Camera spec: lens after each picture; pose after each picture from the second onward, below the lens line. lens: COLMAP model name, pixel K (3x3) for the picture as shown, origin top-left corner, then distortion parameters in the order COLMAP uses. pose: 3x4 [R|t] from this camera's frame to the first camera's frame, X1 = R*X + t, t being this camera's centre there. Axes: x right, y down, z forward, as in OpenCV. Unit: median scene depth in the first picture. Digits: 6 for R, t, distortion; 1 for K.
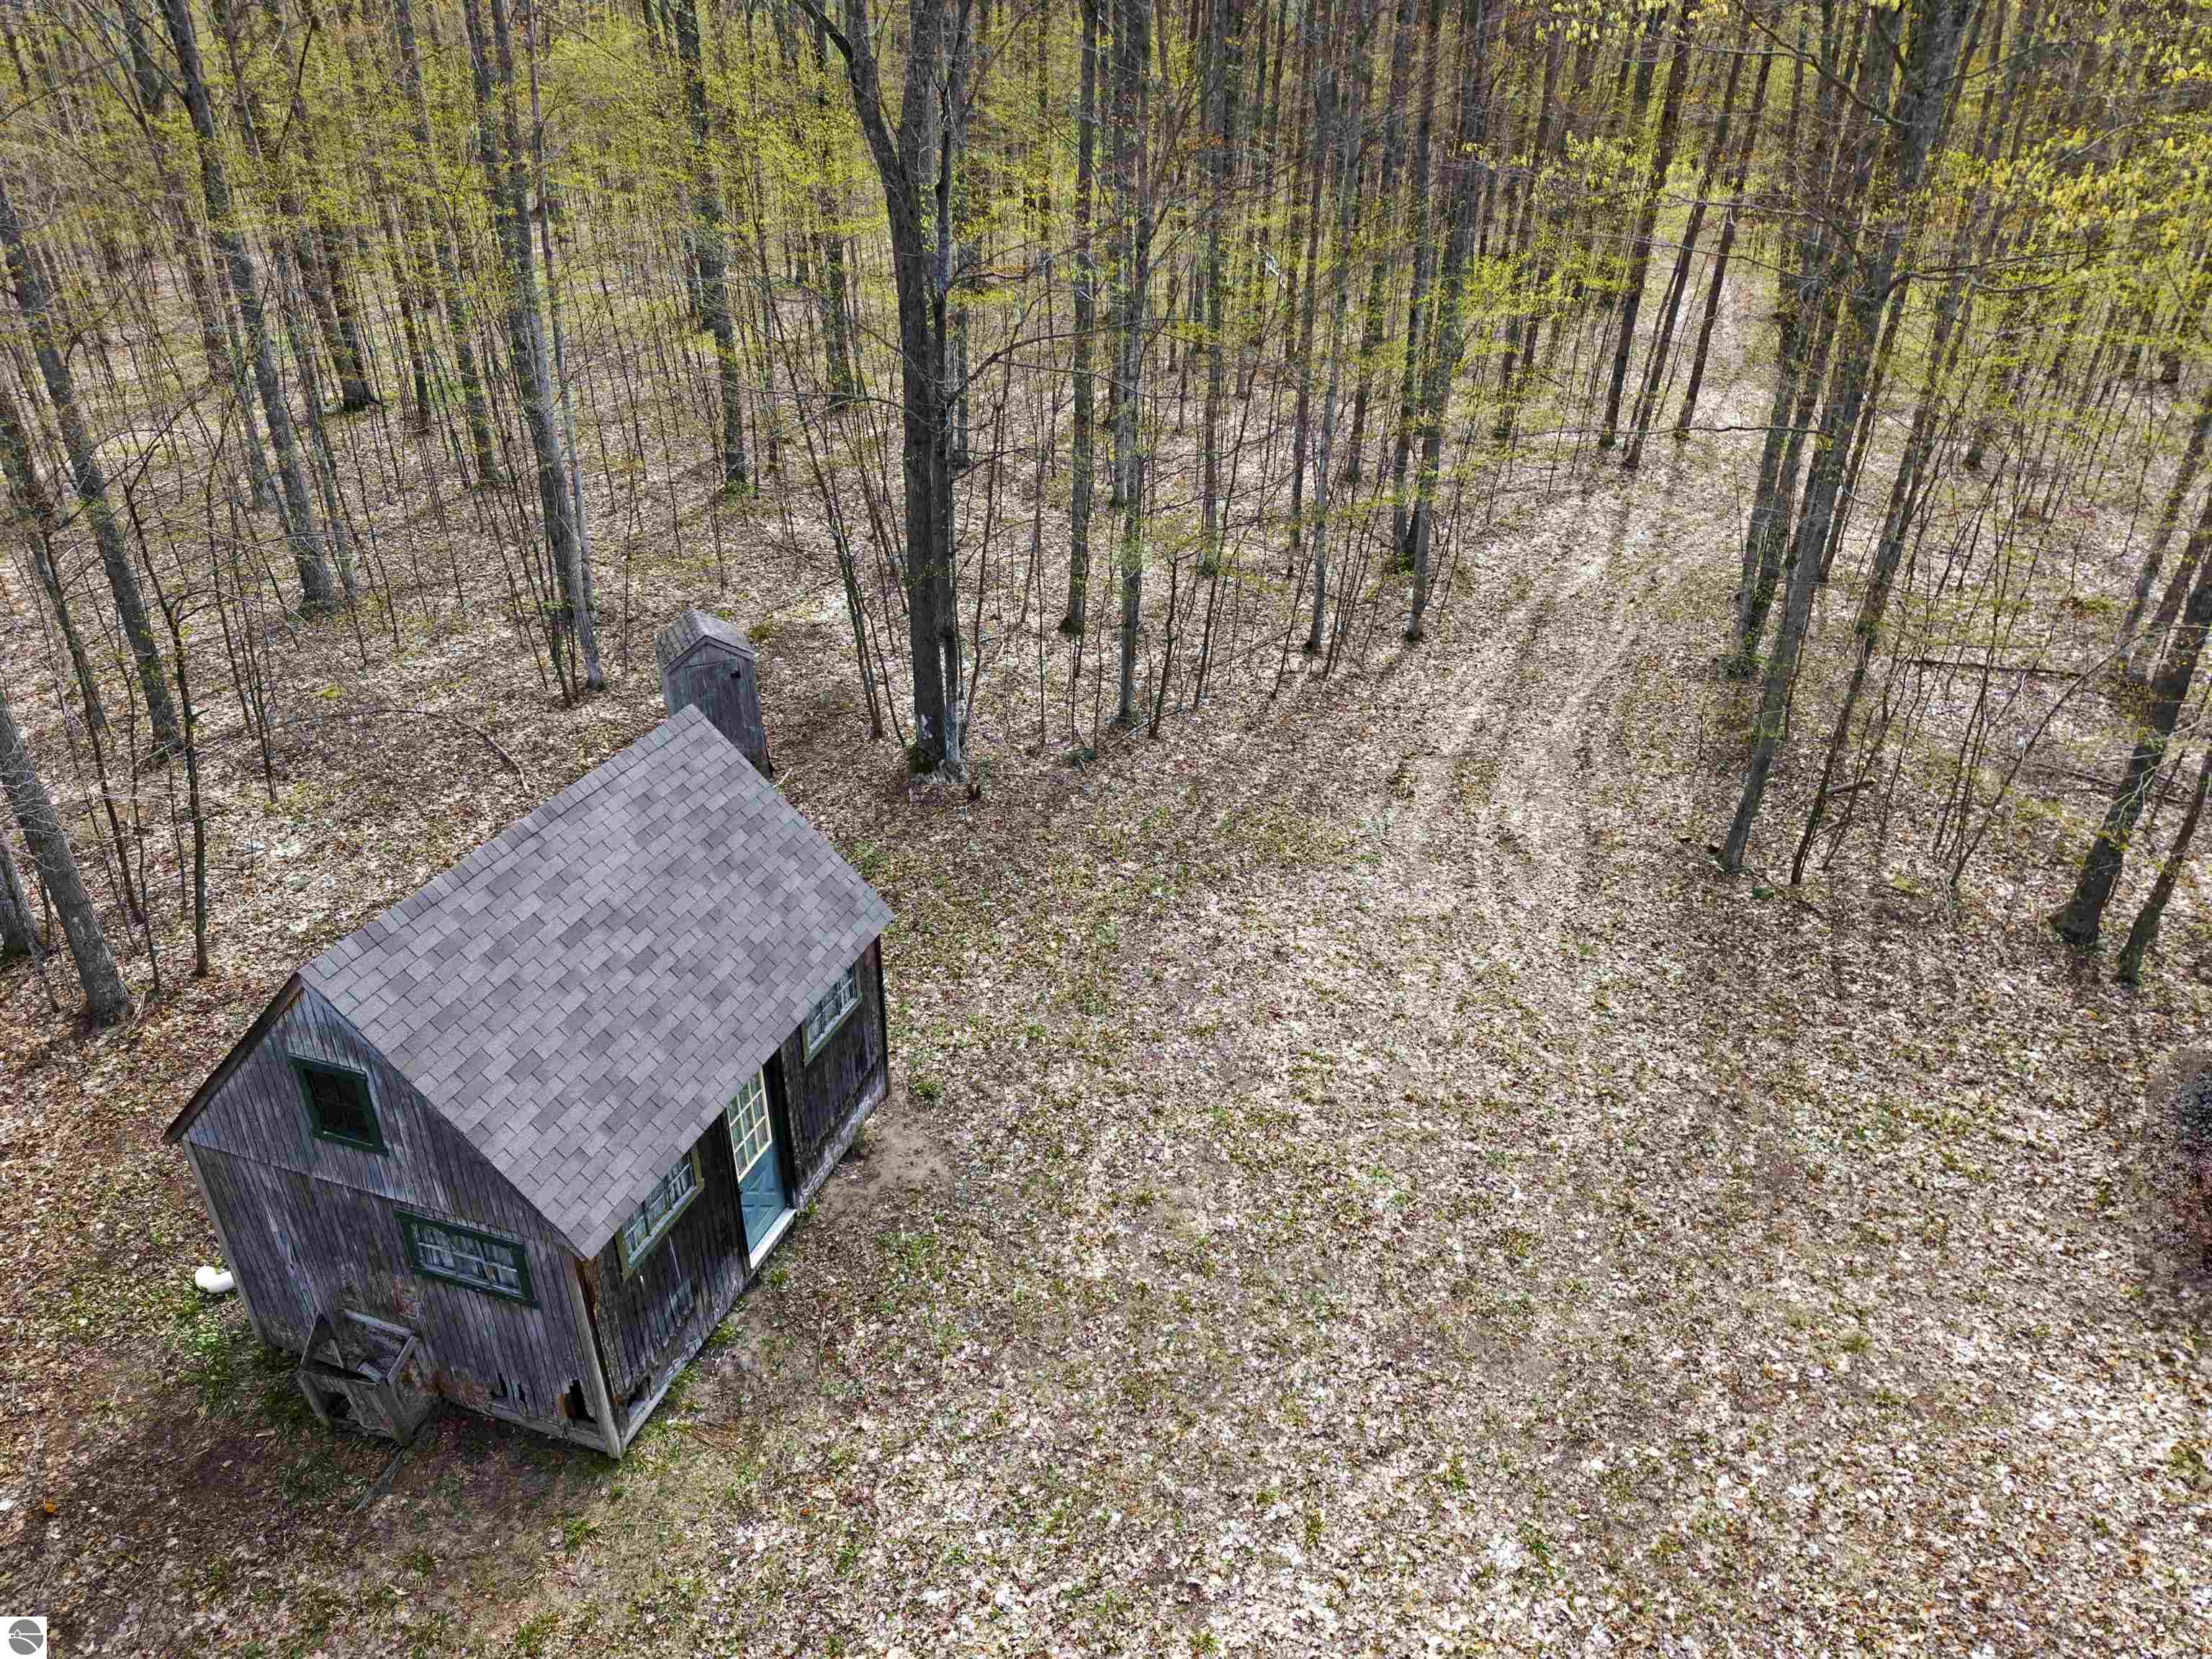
lens RADIAL K [[1473.4, 0, 1097.9], [0, 1473.4, 819.9], [0, 0, 1]] dist [0.016223, -0.021120]
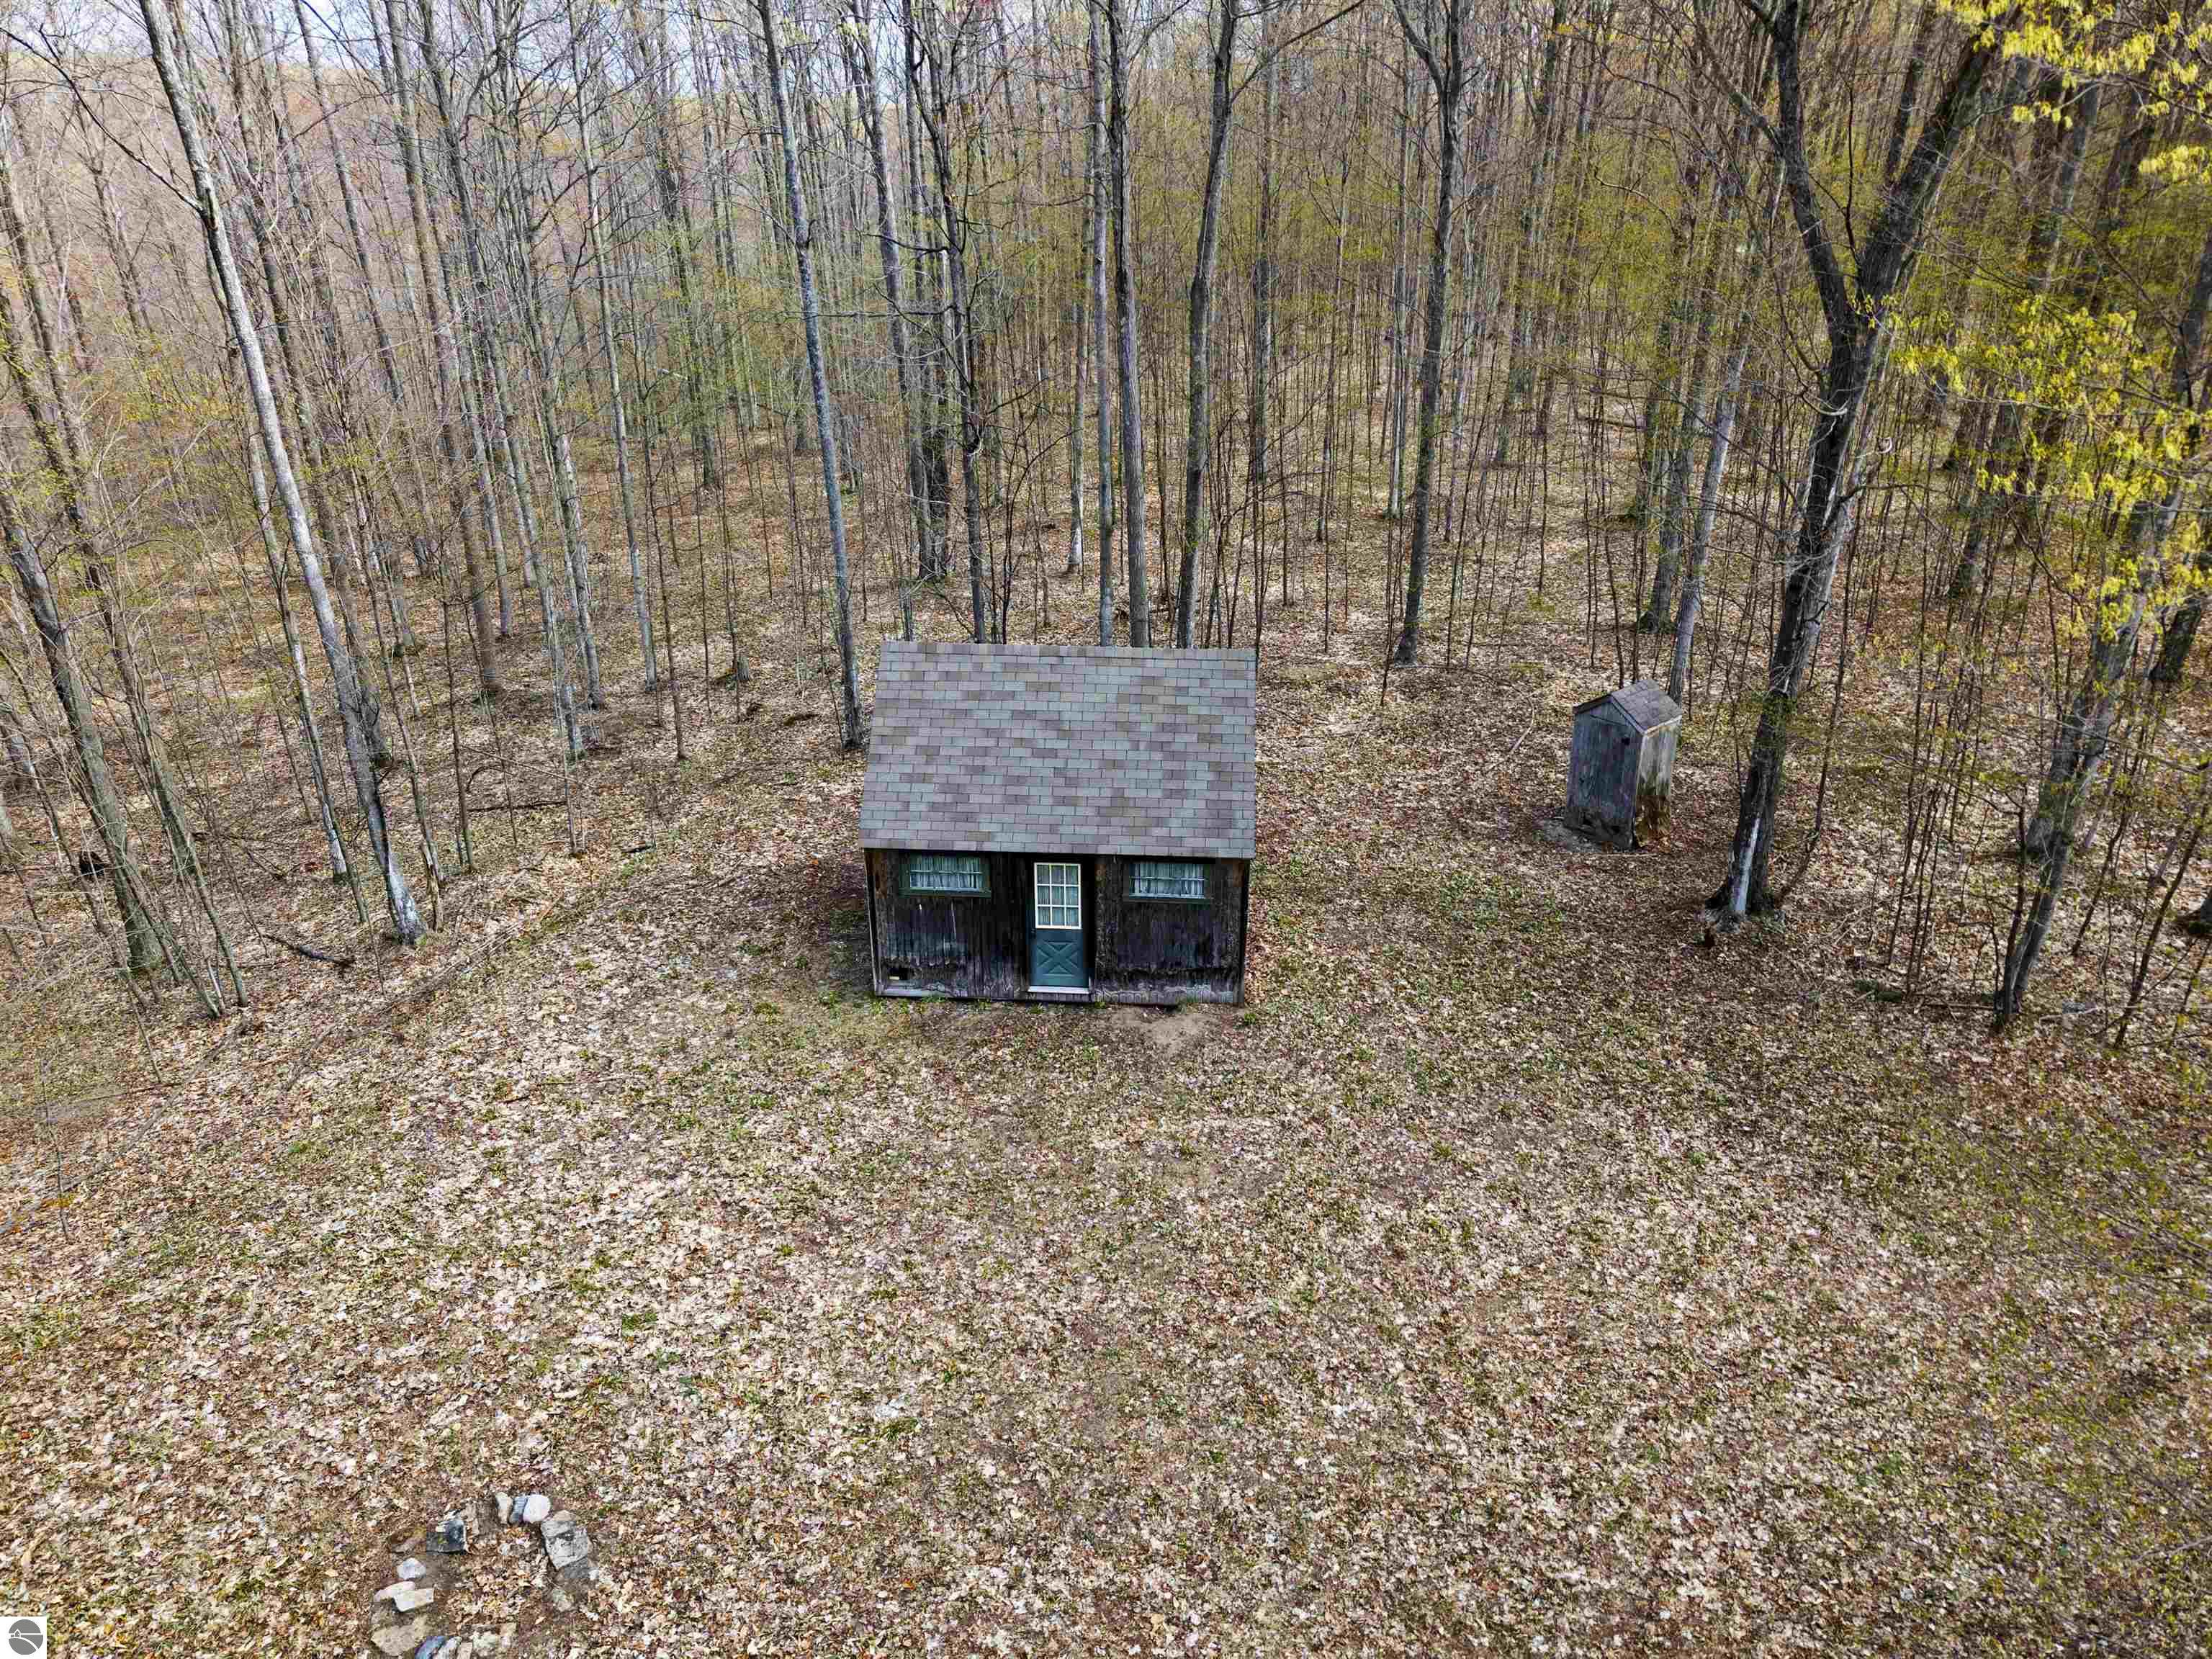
lens RADIAL K [[1473.4, 0, 1098.0], [0, 1473.4, 840.8], [0, 0, 1]] dist [0.016223, -0.021120]
pose [[0.258841, 0.408941, -0.875082, 1.027131], [-0.455701, 0.850498, 0.262660, -0.240289], [0.851668, 0.330788, 0.406499, 0.459381]]
